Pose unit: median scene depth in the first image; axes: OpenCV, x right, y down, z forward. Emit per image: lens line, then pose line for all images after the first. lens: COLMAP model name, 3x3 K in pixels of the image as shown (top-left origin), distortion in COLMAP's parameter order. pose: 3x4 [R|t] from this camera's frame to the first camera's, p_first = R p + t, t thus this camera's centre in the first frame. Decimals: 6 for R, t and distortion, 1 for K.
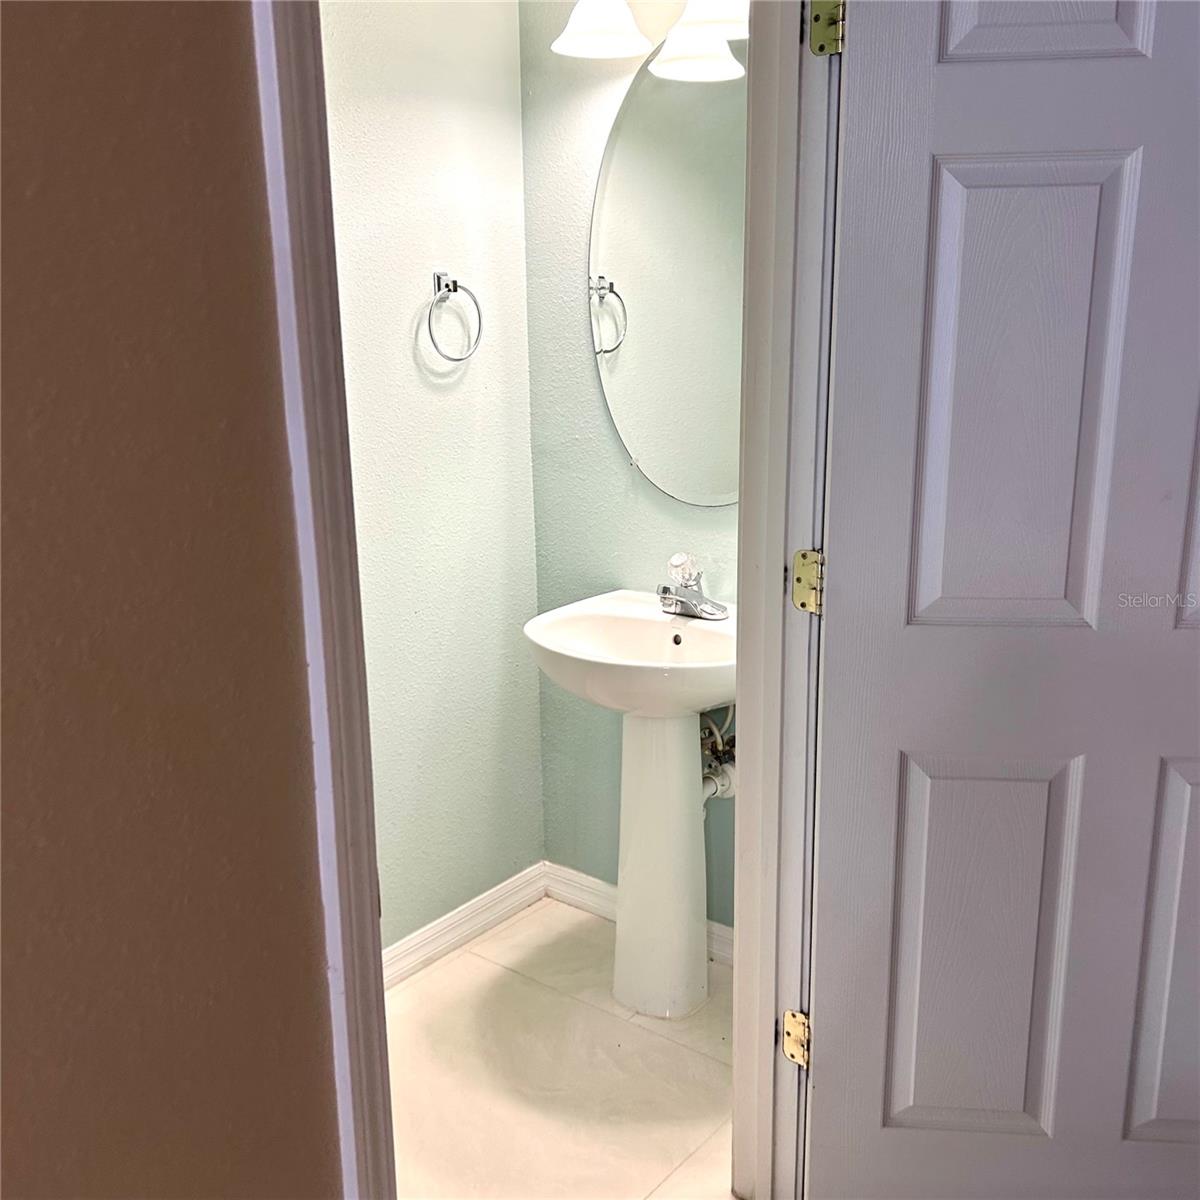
lens RADIAL K [[1207.8, 0, 607.4], [0, 1207.8, 605.1], [0, 0, 1]] dist [0.035027, 0.000000]
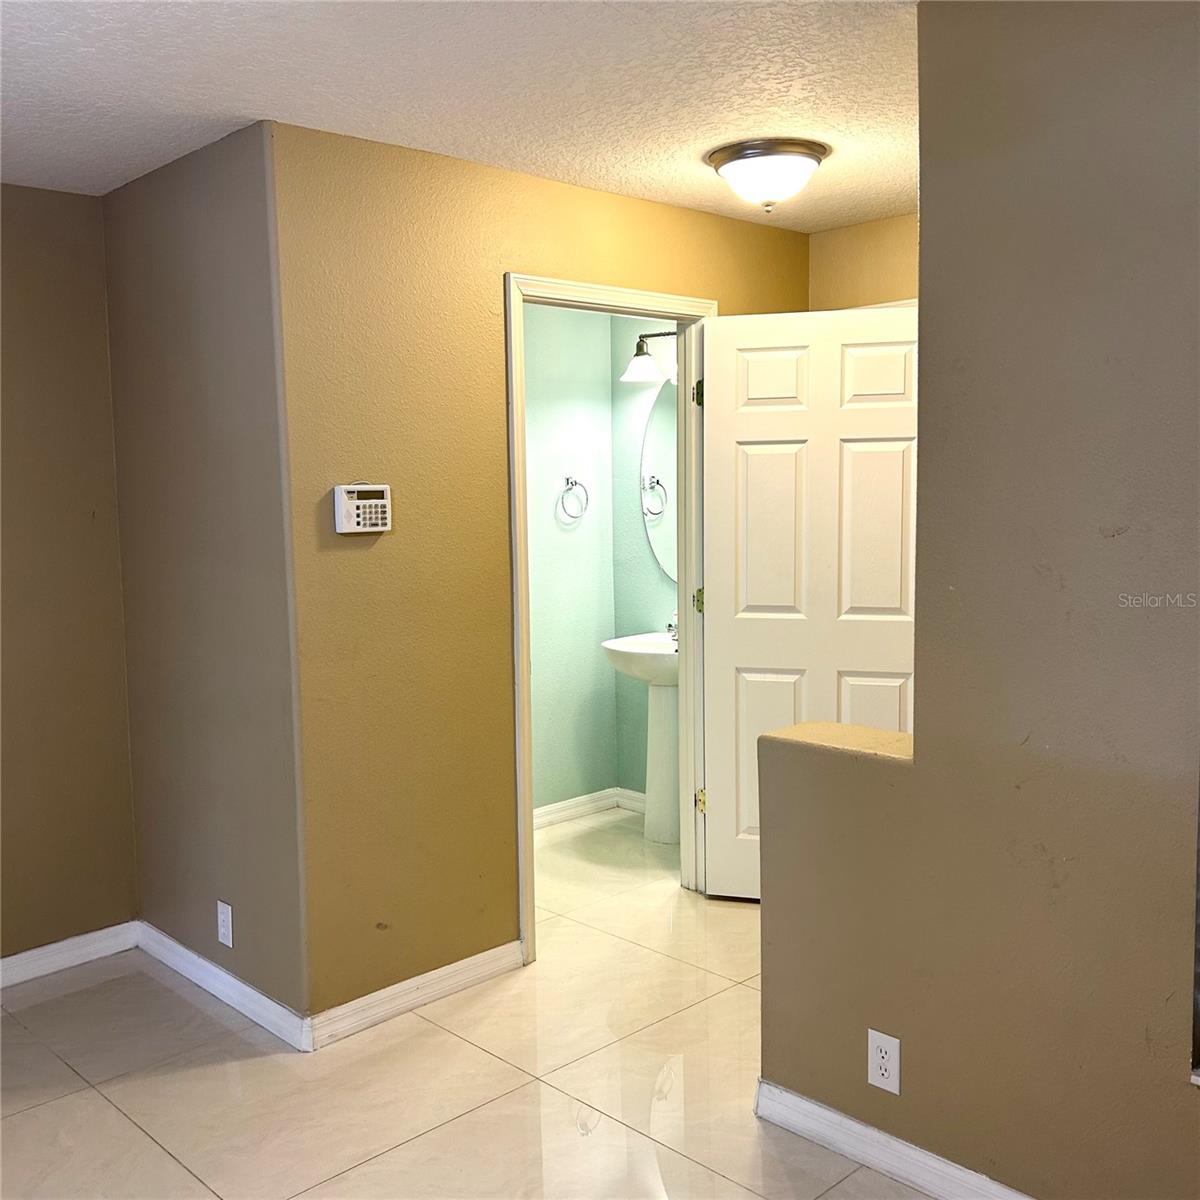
lens RADIAL K [[1207.8, 0, 597.6], [0, 1207.8, 598.4], [0, 0, 1]] dist [0.035027, 0.000000]
pose [[0.990547, 0.012519, -0.136605, 0.196433], [-0.032194, 0.989229, -0.142793, 0.227728], [0.133346, 0.145841, 0.980280, -0.996284]]
